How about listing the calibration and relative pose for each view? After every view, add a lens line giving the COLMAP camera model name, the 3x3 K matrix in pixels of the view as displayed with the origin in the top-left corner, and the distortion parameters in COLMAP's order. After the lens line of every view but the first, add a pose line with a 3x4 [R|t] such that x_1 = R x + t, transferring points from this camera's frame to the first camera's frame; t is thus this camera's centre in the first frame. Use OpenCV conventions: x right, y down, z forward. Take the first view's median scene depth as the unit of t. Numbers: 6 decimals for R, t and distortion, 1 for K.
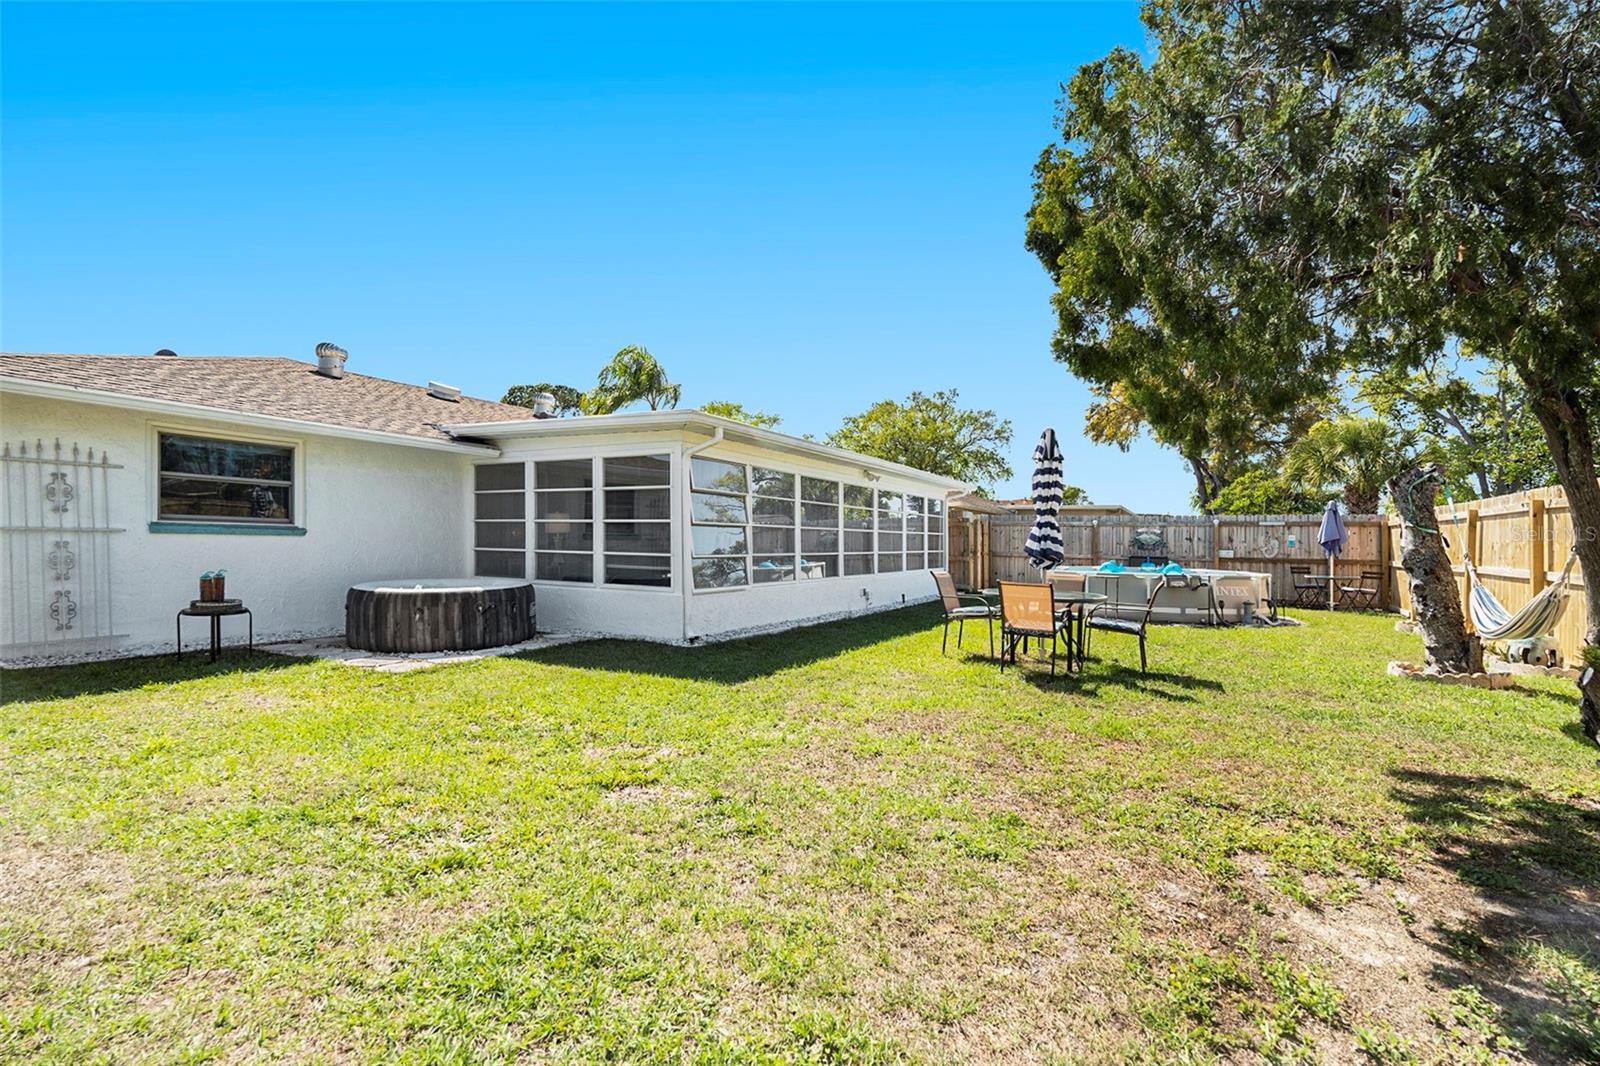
lens RADIAL K [[708.4, 0, 801.1], [0, 708.4, 539.6], [0, 0, 1]] dist [0.001066, -0.000023]
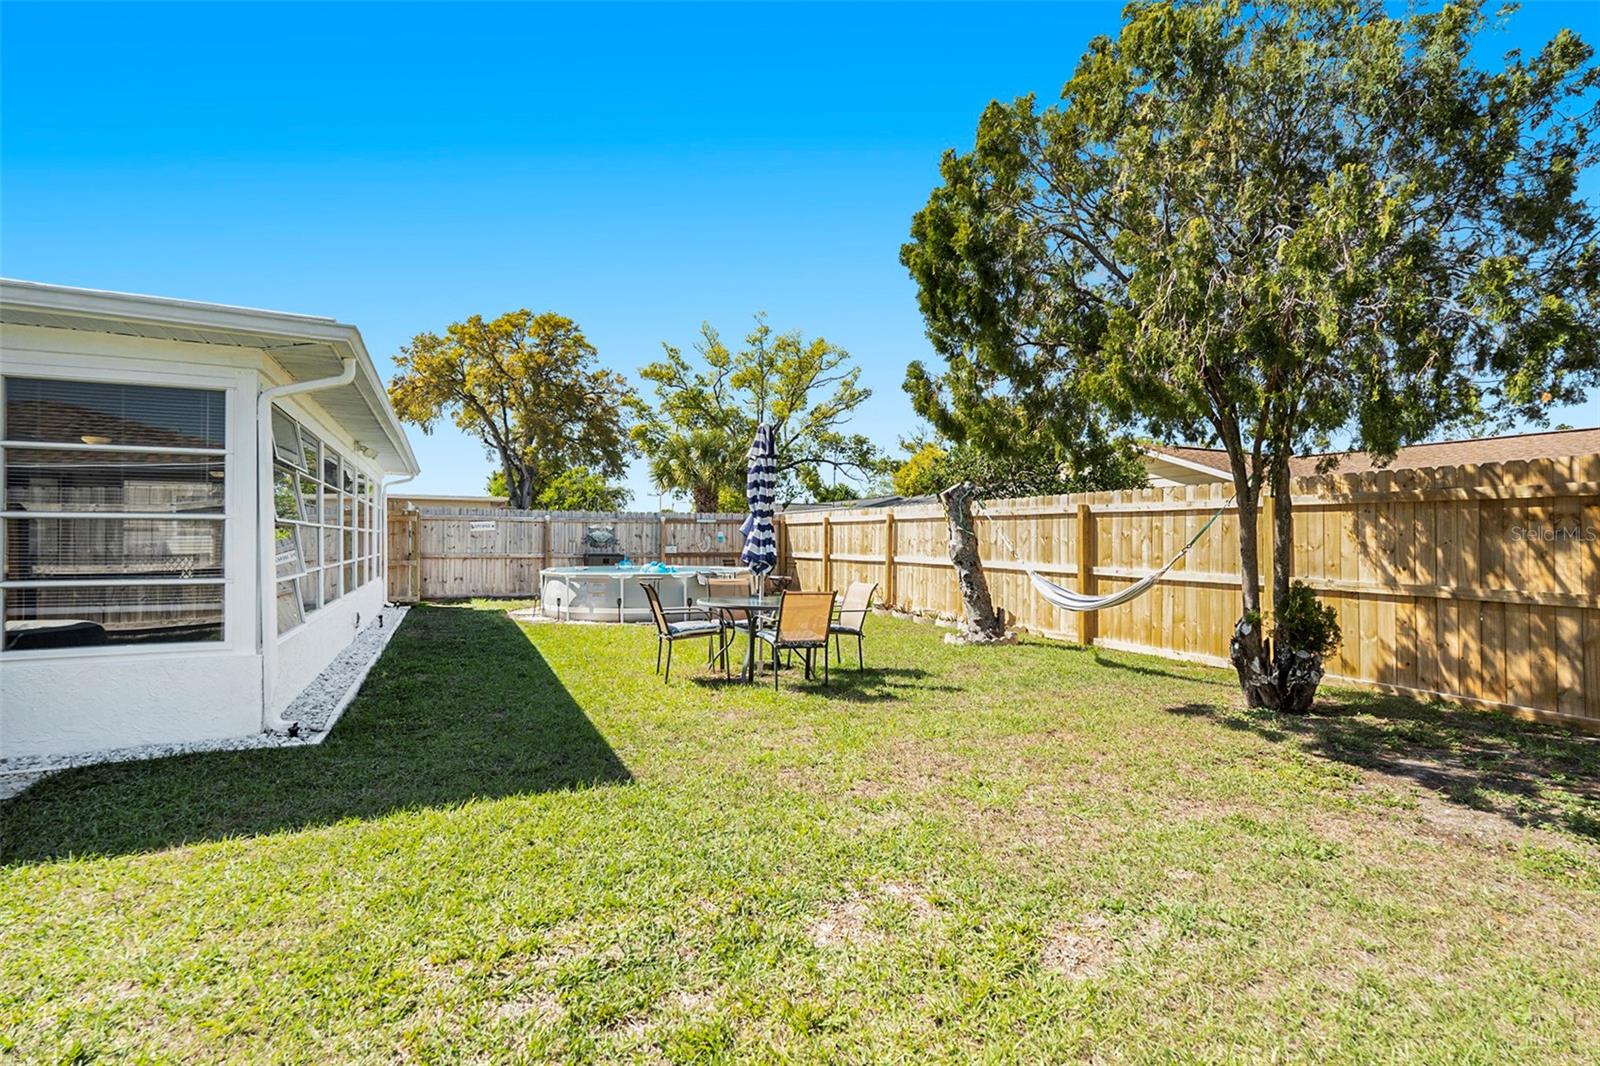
lens RADIAL K [[777.7, 0, 803.8], [0, 777.7, 524.2], [0, 0, 1]] dist [0.016666, 0.000023]
pose [[0.610548, 0.004334, 0.791967, -0.195214], [0.003717, 0.999958, -0.008338, -0.007240], [-0.791970, 0.008034, 0.610507, 0.150815]]
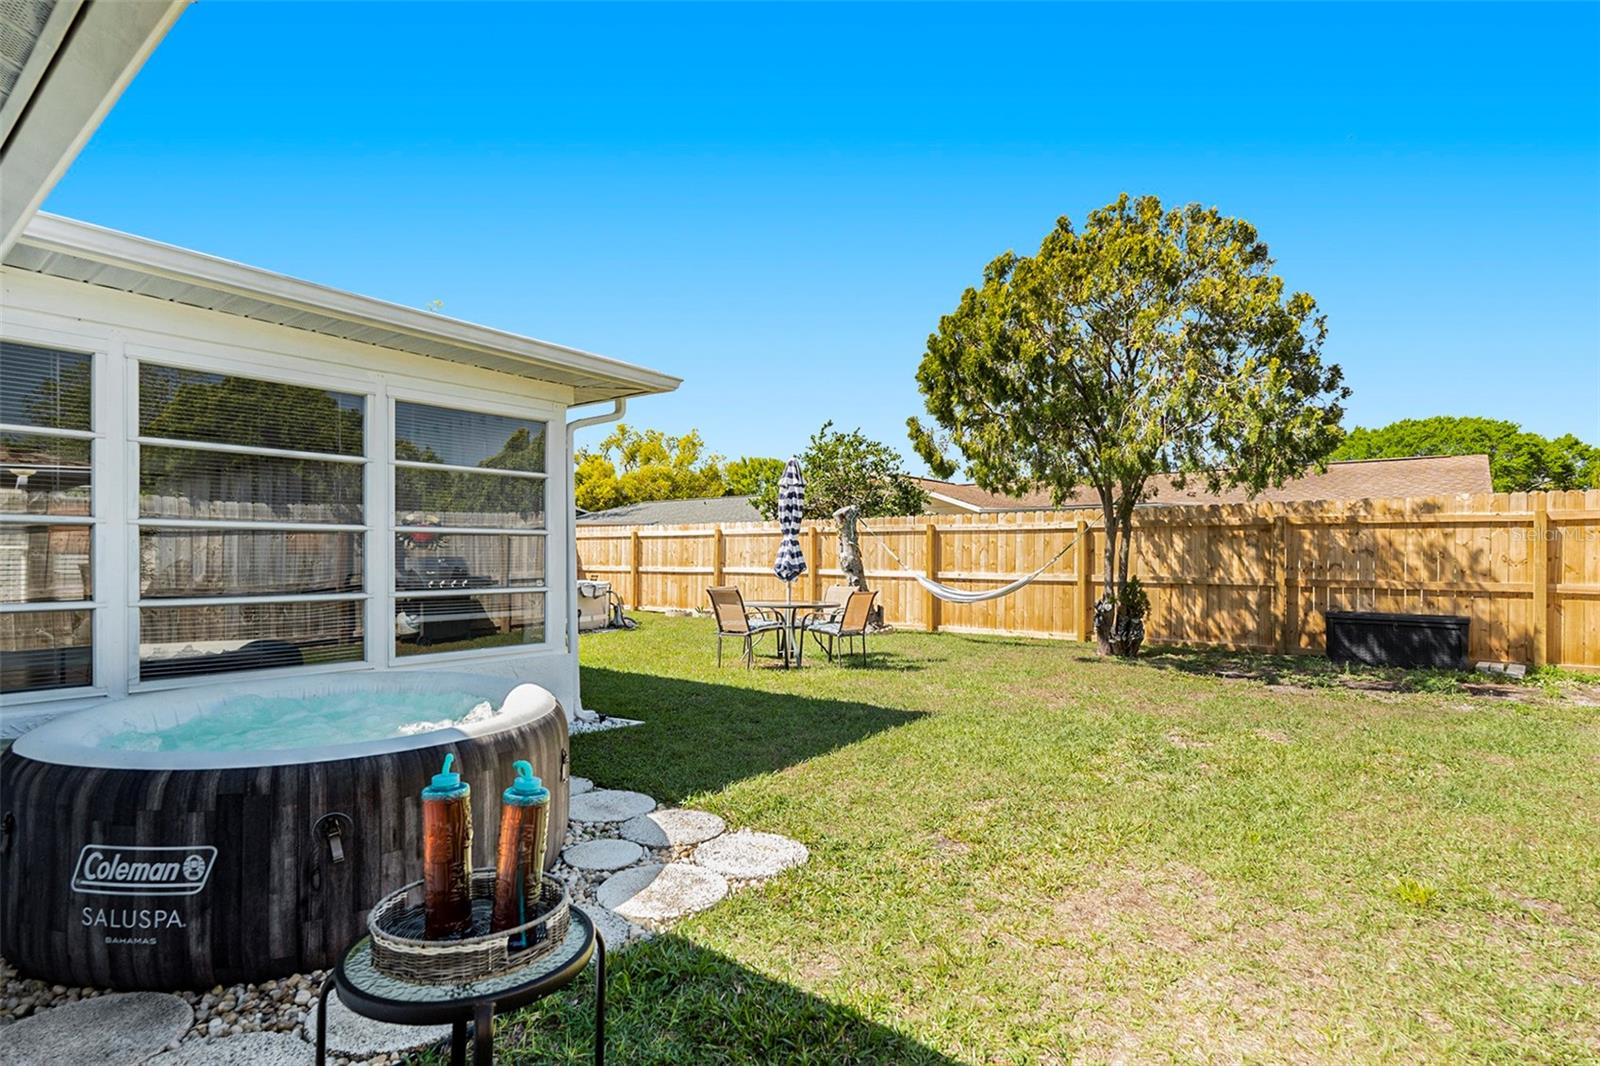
lens RADIAL K [[789.7, 0, 800.0], [0, 789.7, 533.0], [0, 0, 1]] dist [-0.022857, -0.000103]
pose [[0.181593, 0.009542, 0.983328, -0.400853], [0.005165, 0.999930, -0.010657, -0.010317], [-0.983360, 0.007014, 0.181531, 0.338640]]
